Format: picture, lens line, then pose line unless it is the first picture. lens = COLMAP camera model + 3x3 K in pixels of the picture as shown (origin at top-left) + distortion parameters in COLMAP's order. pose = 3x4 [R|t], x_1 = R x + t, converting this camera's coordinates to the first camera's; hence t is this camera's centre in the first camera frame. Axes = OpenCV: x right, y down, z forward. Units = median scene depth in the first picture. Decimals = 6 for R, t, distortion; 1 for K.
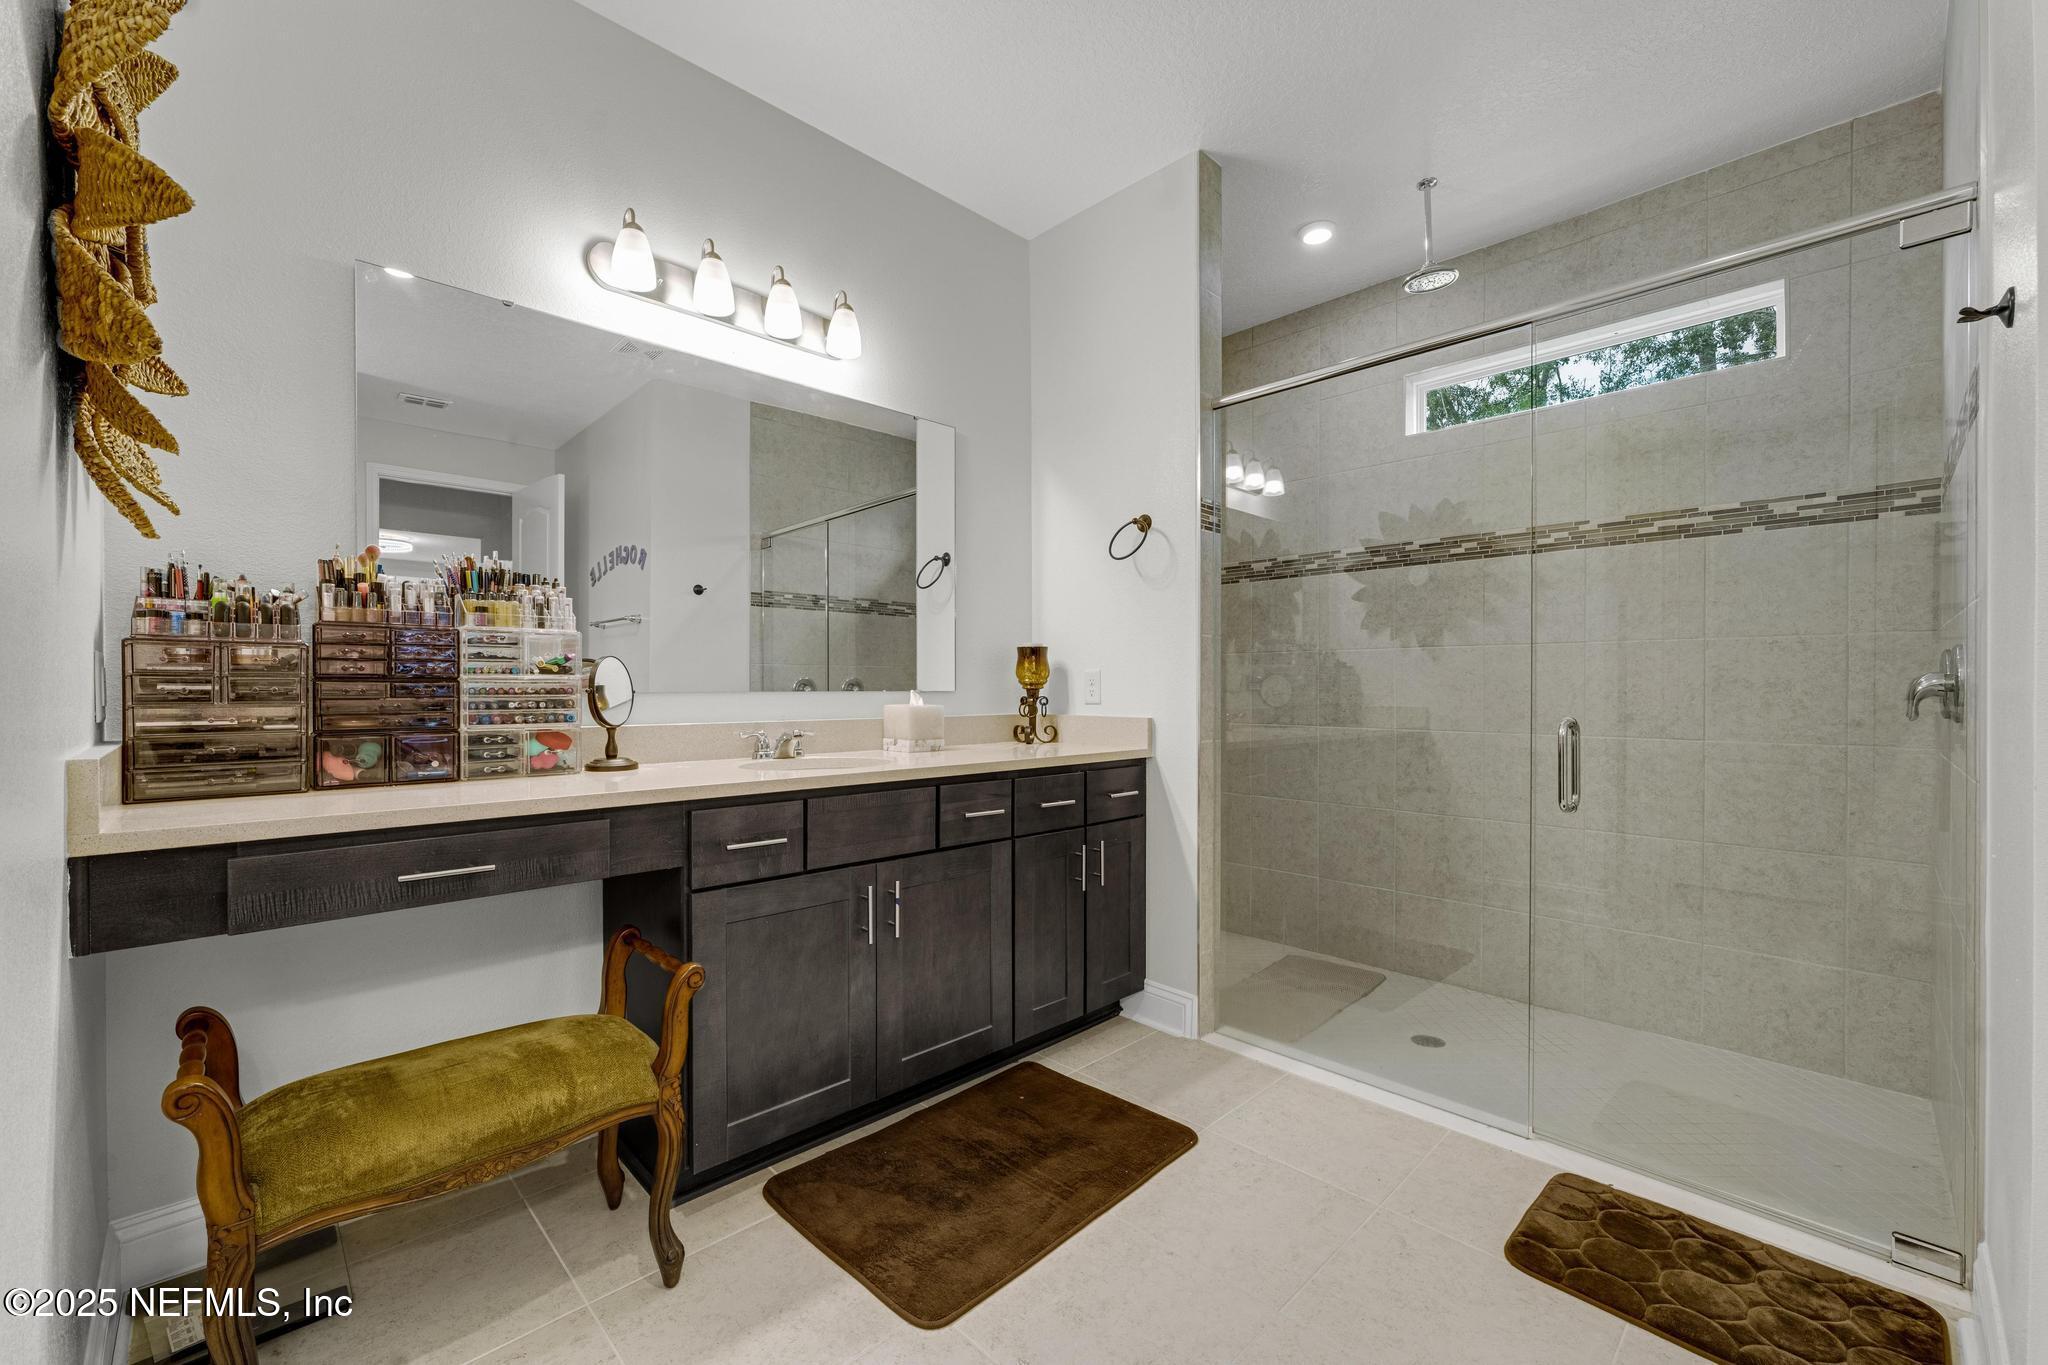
lens RADIAL K [[833.9, 0, 1036.6], [0, 833.9, 687.3], [0, 0, 1]] dist [-0.001694, 0.000183]
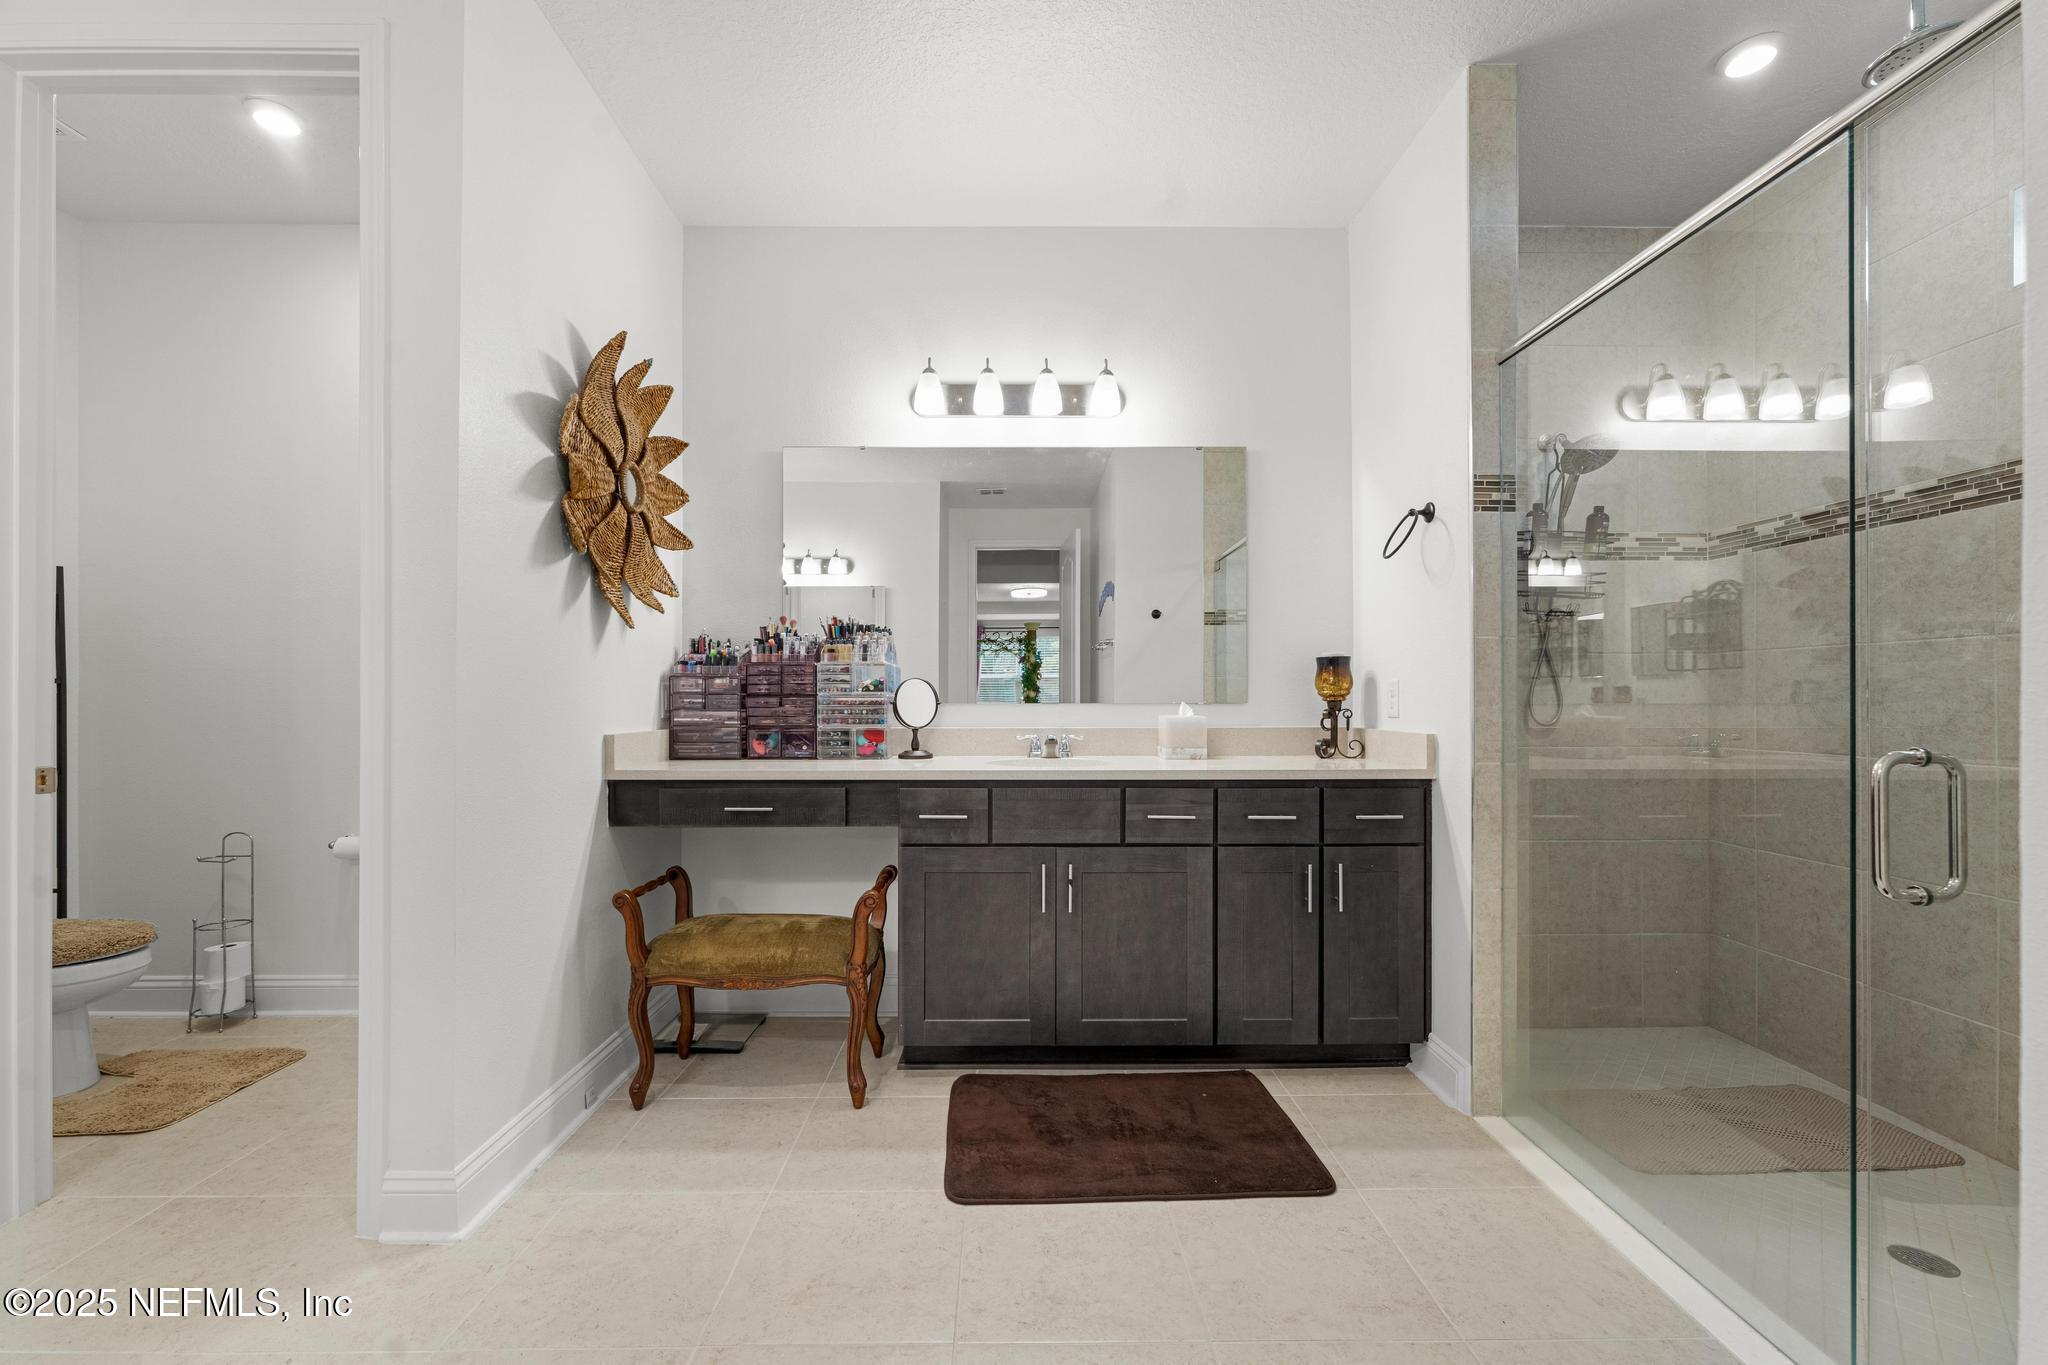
lens RADIAL K [[833.9, 0, 1032.1], [0, 833.9, 692.1], [0, 0, 1]] dist [-0.001694, 0.000183]
pose [[0.723265, -0.006432, -0.690540, 0.614048], [0.002382, 0.999974, -0.006820, -0.003345], [0.690566, 0.003288, 0.723262, 0.110400]]
